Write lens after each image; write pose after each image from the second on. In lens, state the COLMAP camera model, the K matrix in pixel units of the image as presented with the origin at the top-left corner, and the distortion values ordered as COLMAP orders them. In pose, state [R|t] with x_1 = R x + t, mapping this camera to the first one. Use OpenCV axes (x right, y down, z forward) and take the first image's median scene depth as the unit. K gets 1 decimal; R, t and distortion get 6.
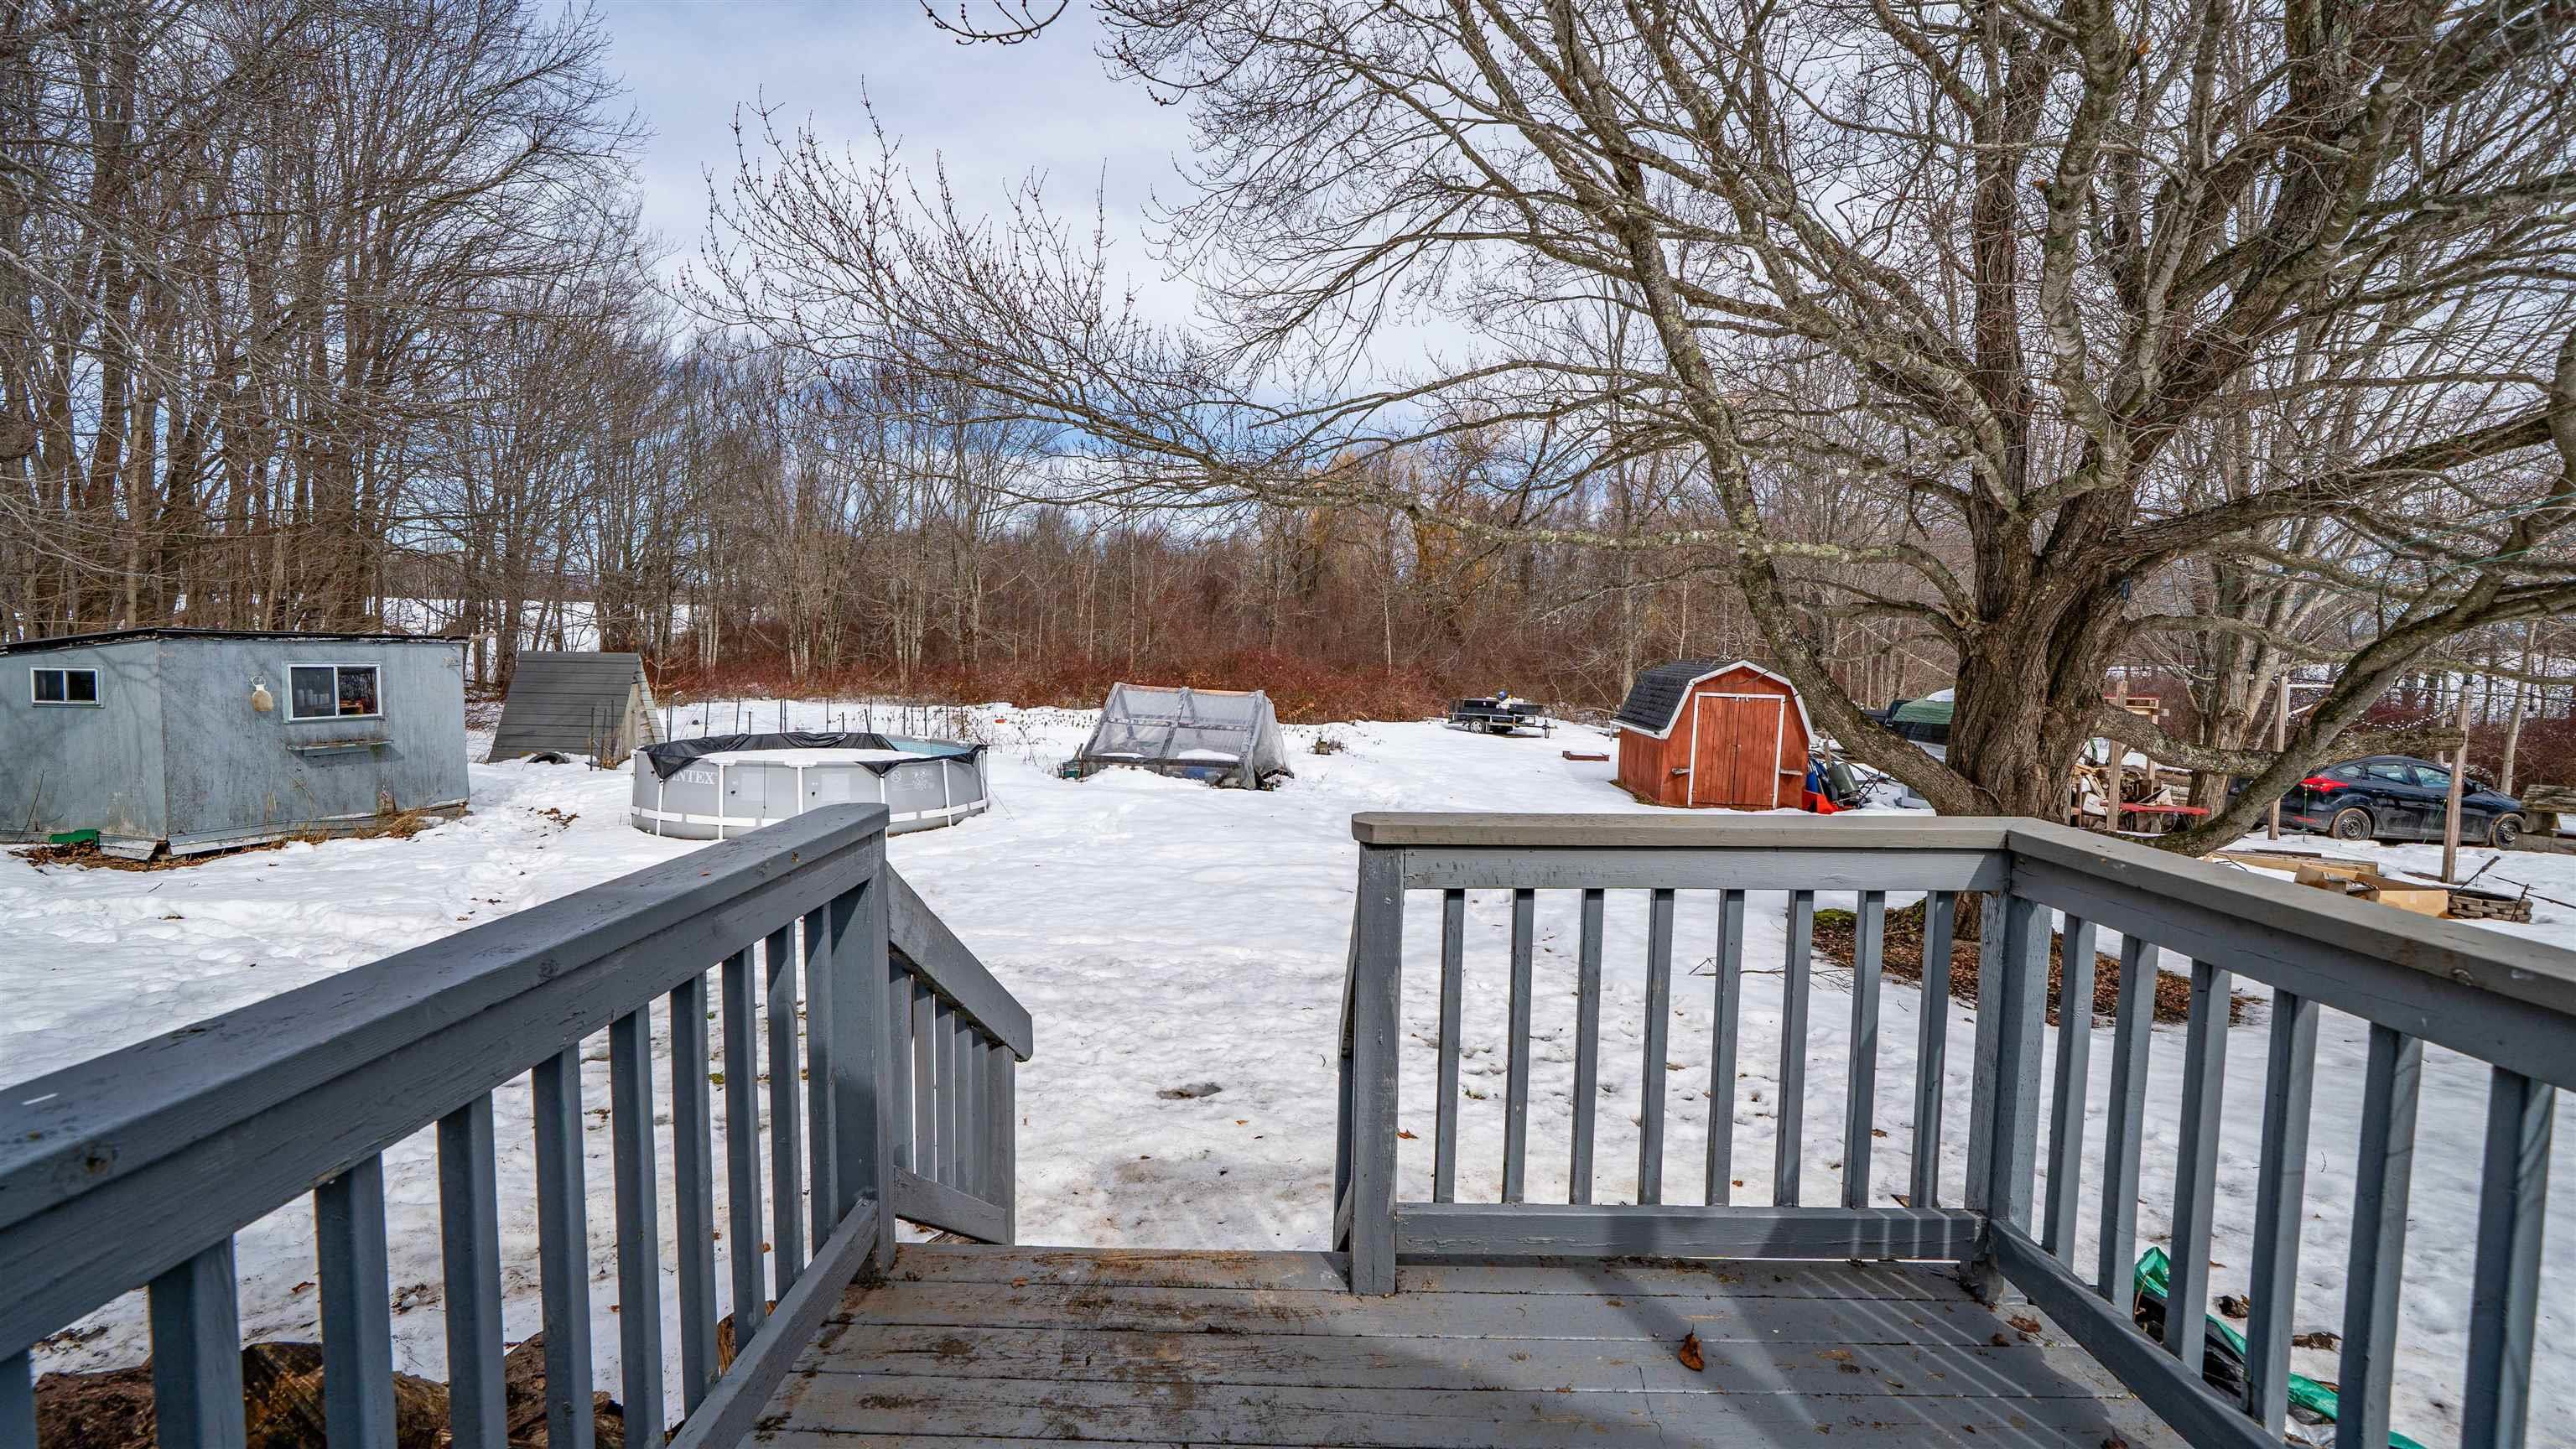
lens RADIAL K [[1097.5, 0, 1288.0], [0, 1097.5, 724.5], [0, 0, 1]] dist [0.000102, -0.000136]
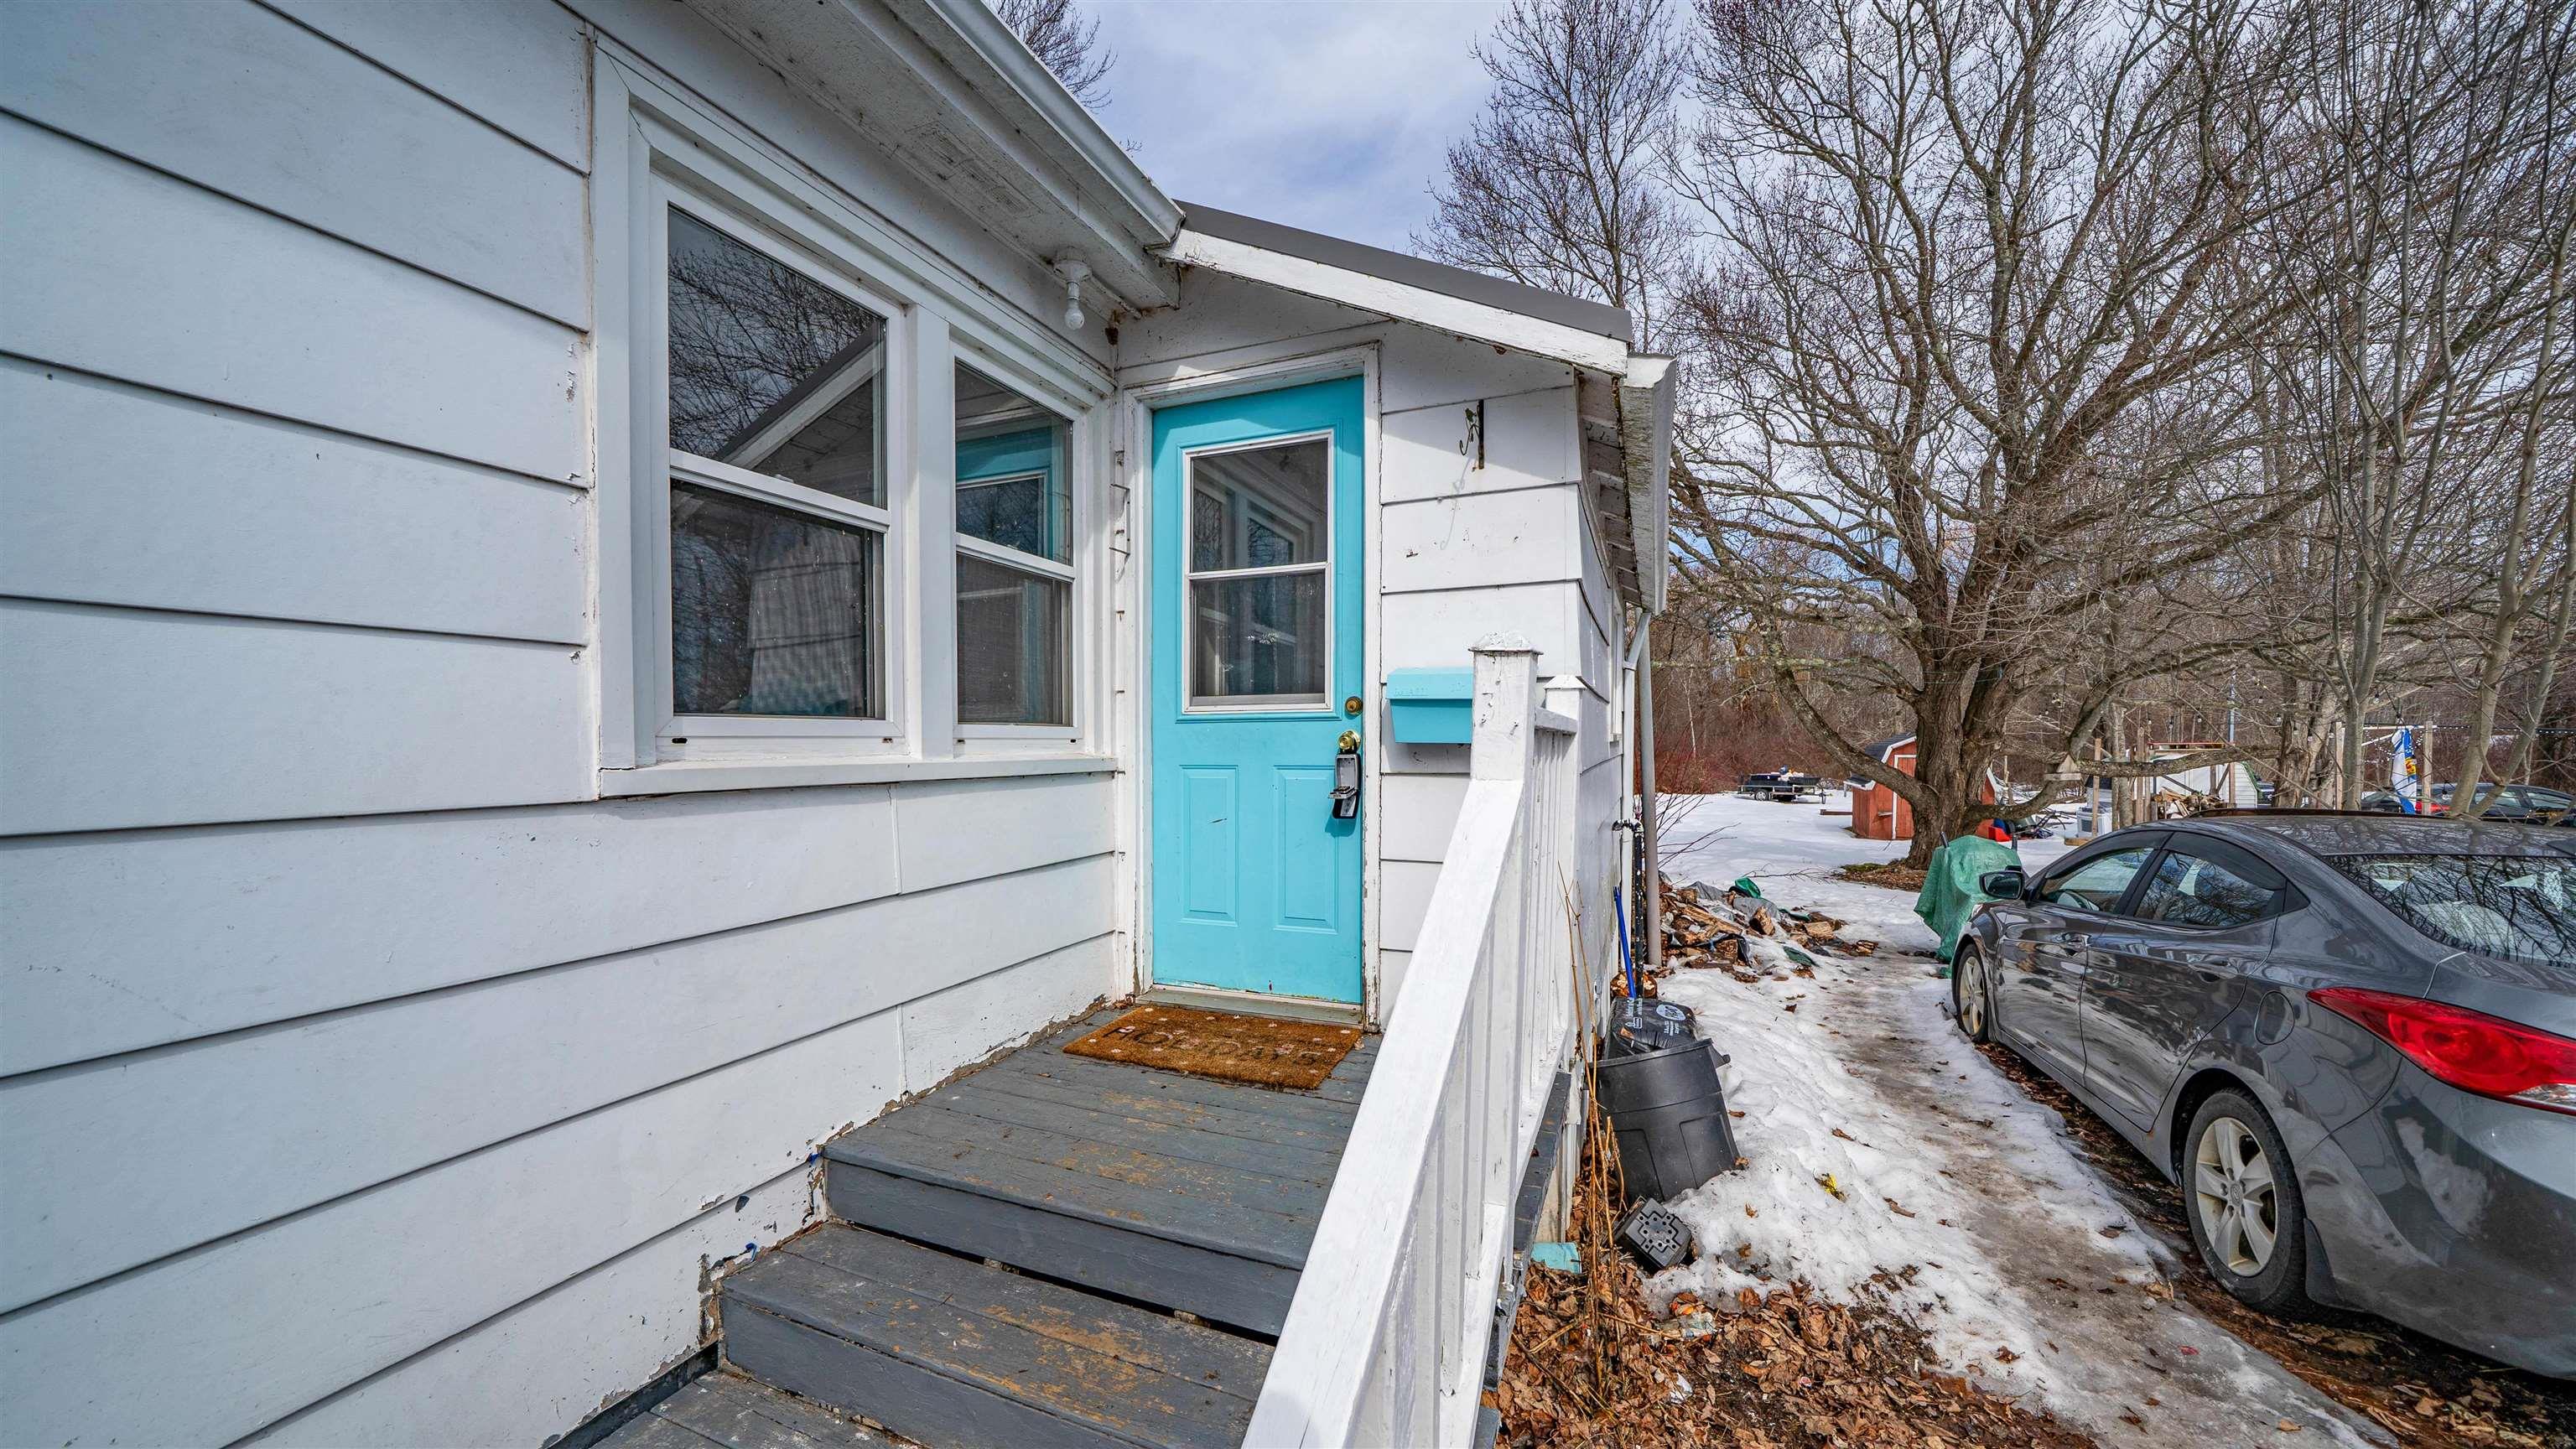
lens RADIAL K [[919.3, 0, 1288.0], [0, 919.3, 724.5], [0, 0, 1]] dist [0.018747, 0.000098]
pose [[0.933810, -0.036733, -0.355878, 0.082592], [0.001223, 0.995037, -0.099496, 0.047409], [0.357766, 0.092475, 0.929221, -0.350716]]
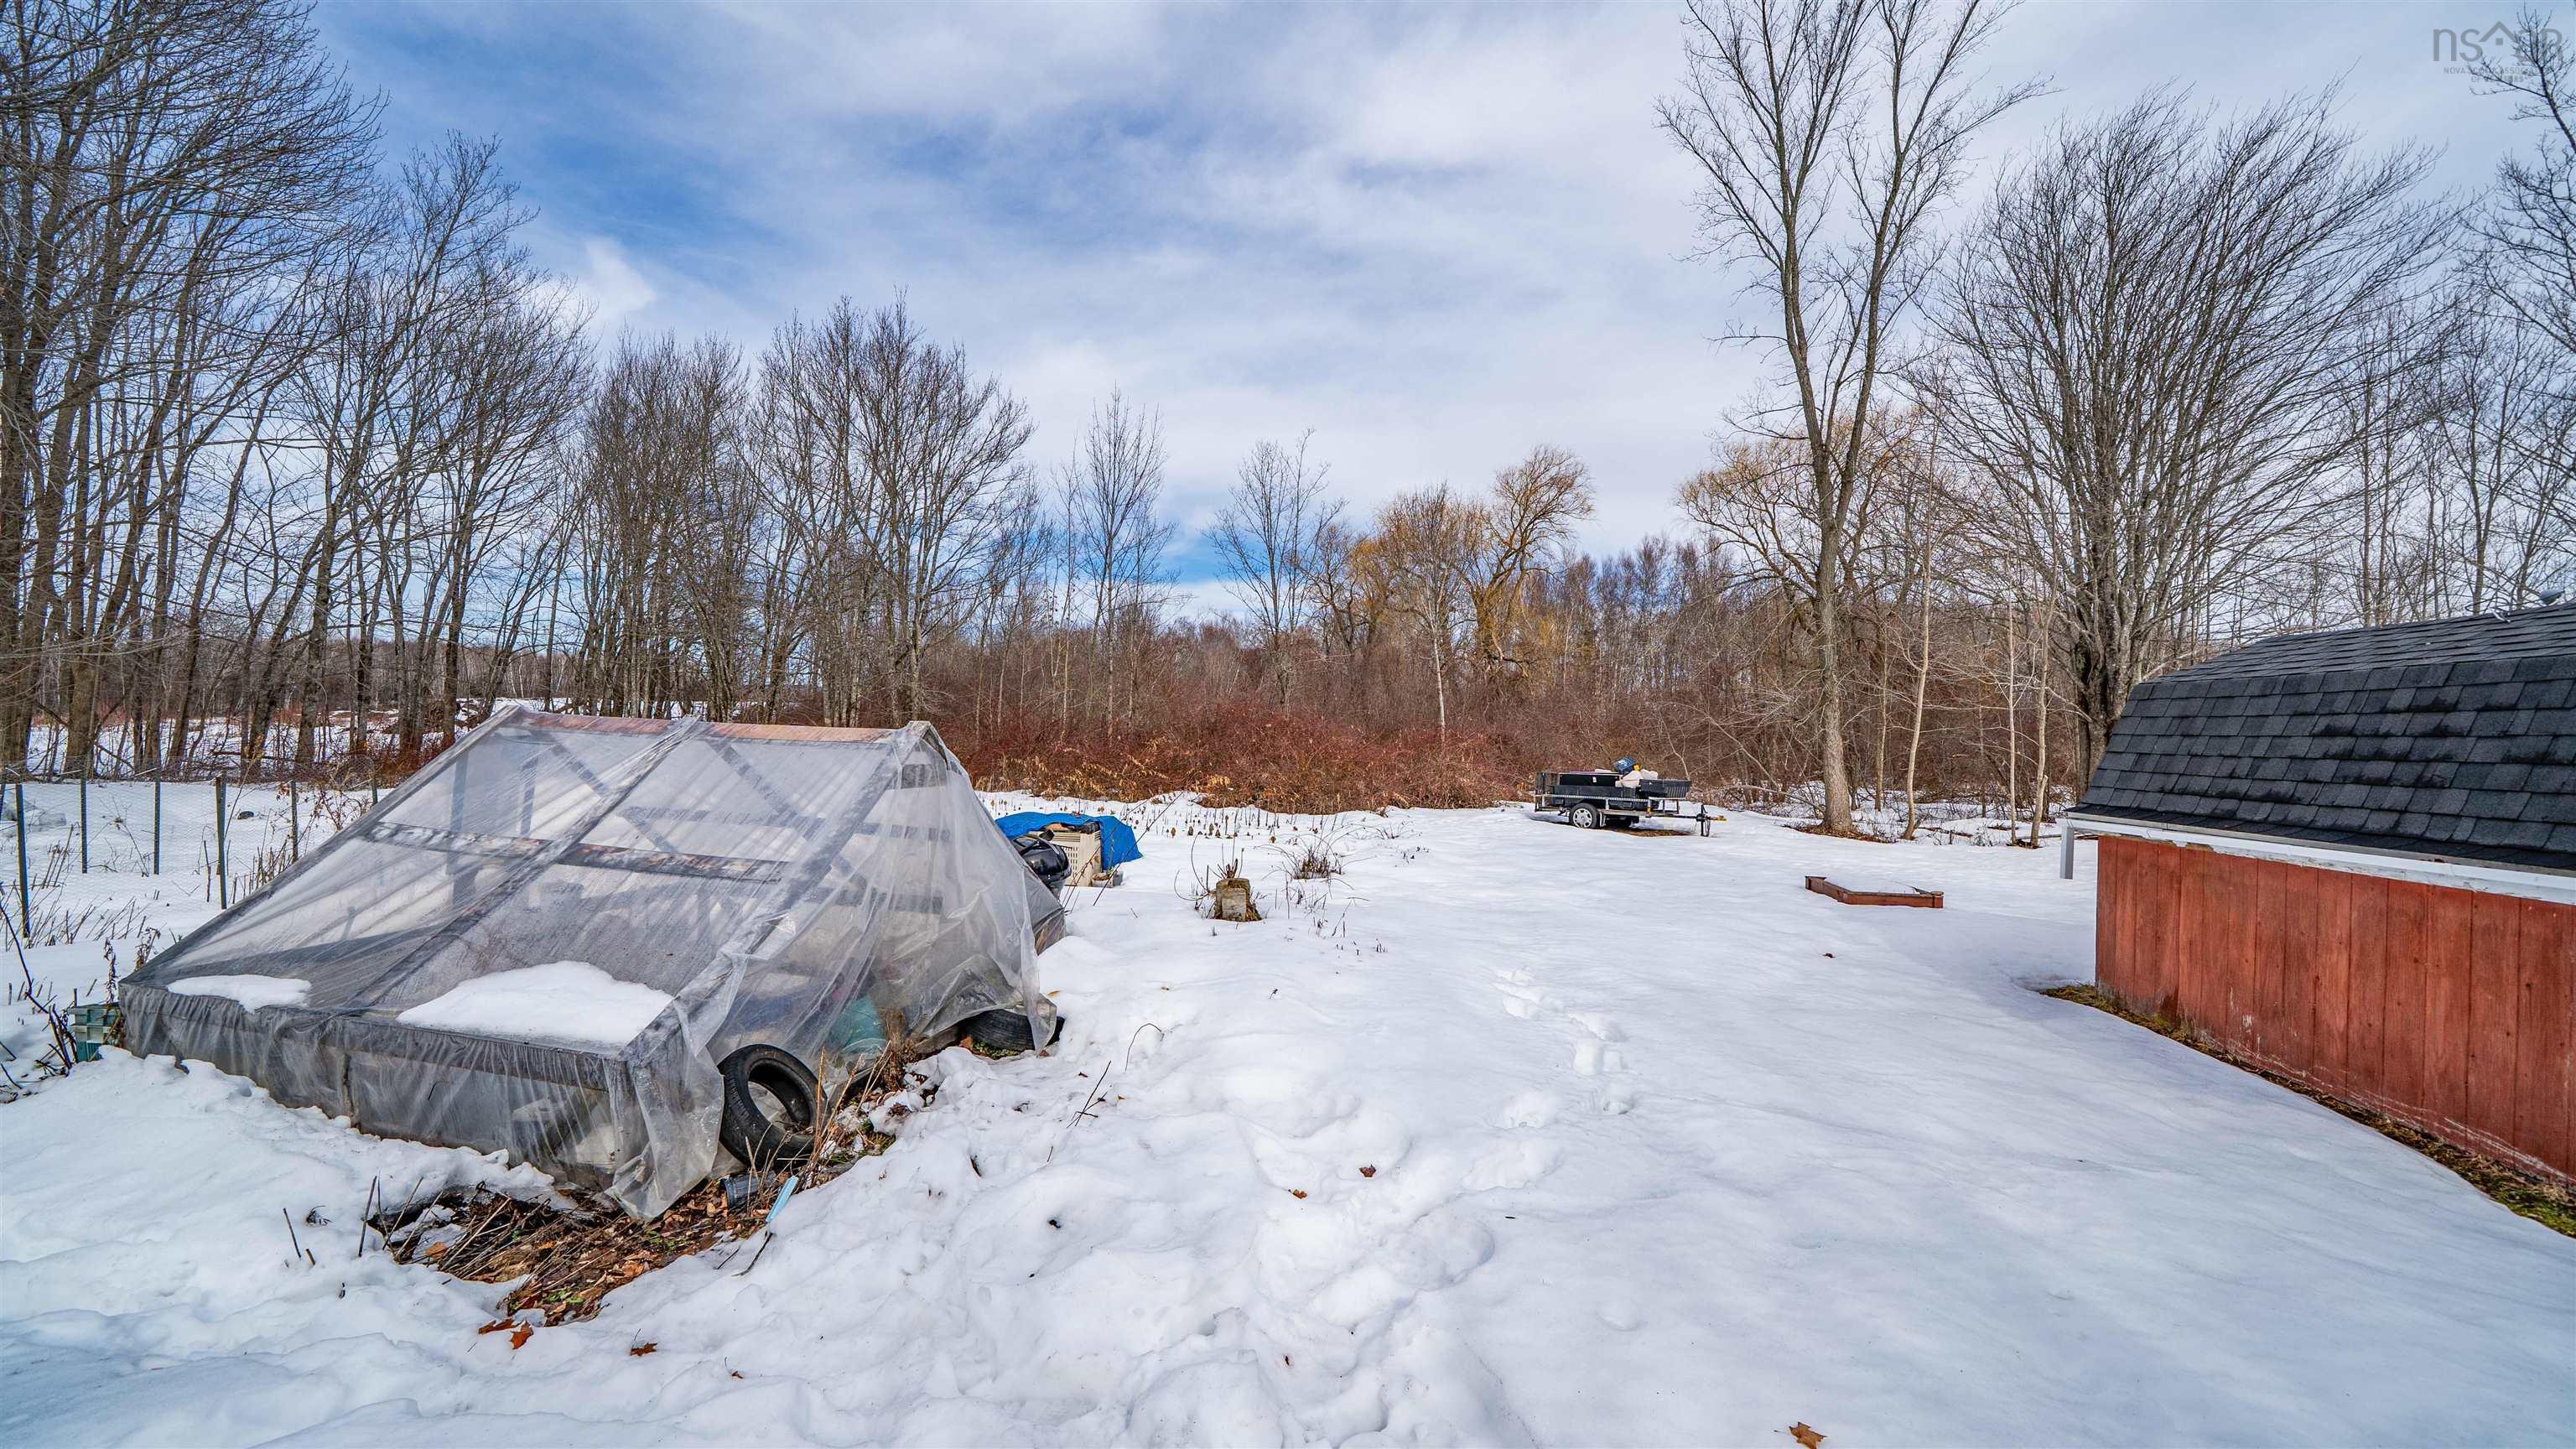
lens RADIAL K [[941.4, 0, 1282.8], [0, 941.4, 727.4], [0, 0, 1]] dist [-0.001670, 0.000008]
pose [[0.996304, -0.013030, -0.084898, 0.088512], [0.006071, 0.996636, -0.081725, -0.010936], [0.085678, 0.080907, 0.993032, 0.829959]]
